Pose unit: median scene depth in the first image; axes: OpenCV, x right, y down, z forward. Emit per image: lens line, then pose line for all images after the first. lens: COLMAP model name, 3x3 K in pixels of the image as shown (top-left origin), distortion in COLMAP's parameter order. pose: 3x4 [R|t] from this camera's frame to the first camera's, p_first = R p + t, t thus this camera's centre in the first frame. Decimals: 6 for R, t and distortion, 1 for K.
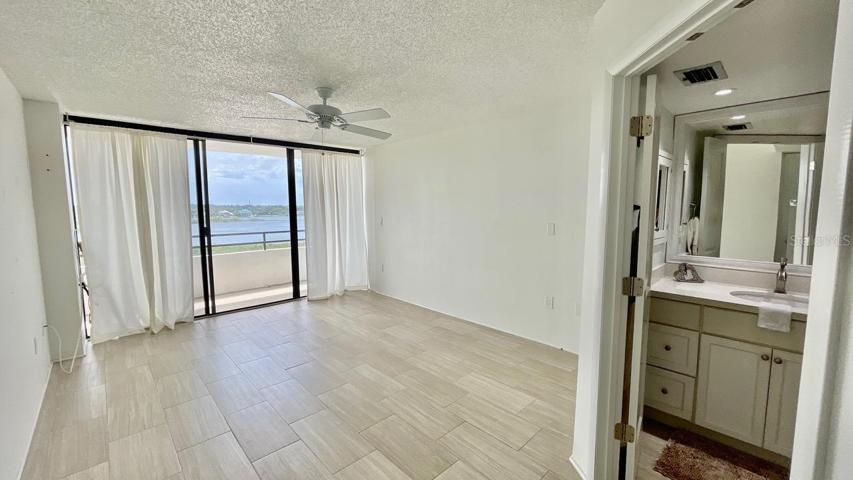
lens RADIAL K [[346.6, 0, 421.2], [0, 346.6, 237.5], [0, 0, 1]] dist [-0.002941, 0.001253]
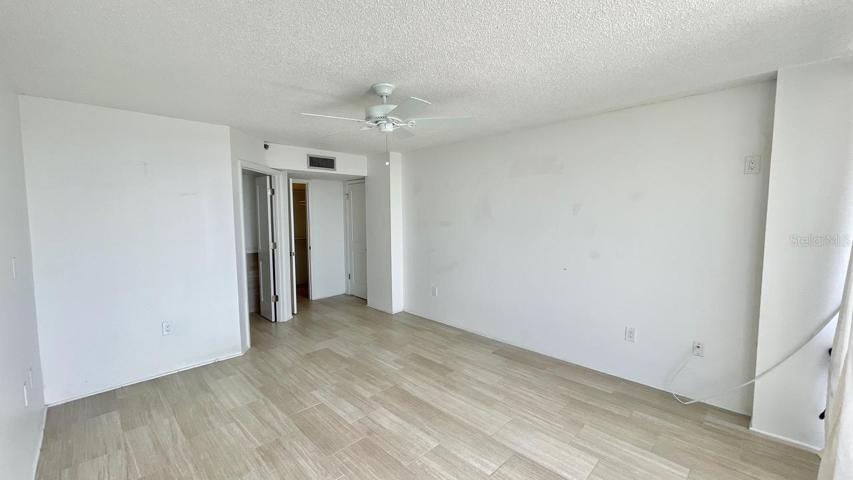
lens RADIAL K [[346.6, 0, 420.6], [0, 346.6, 240.8], [0, 0, 1]] dist [-0.002941, 0.001253]
pose [[-0.999536, 0.016651, -0.025499, -0.471501], [0.012047, 0.985179, 0.171106, -0.263359], [0.027970, 0.170719, -0.984923, 2.631419]]
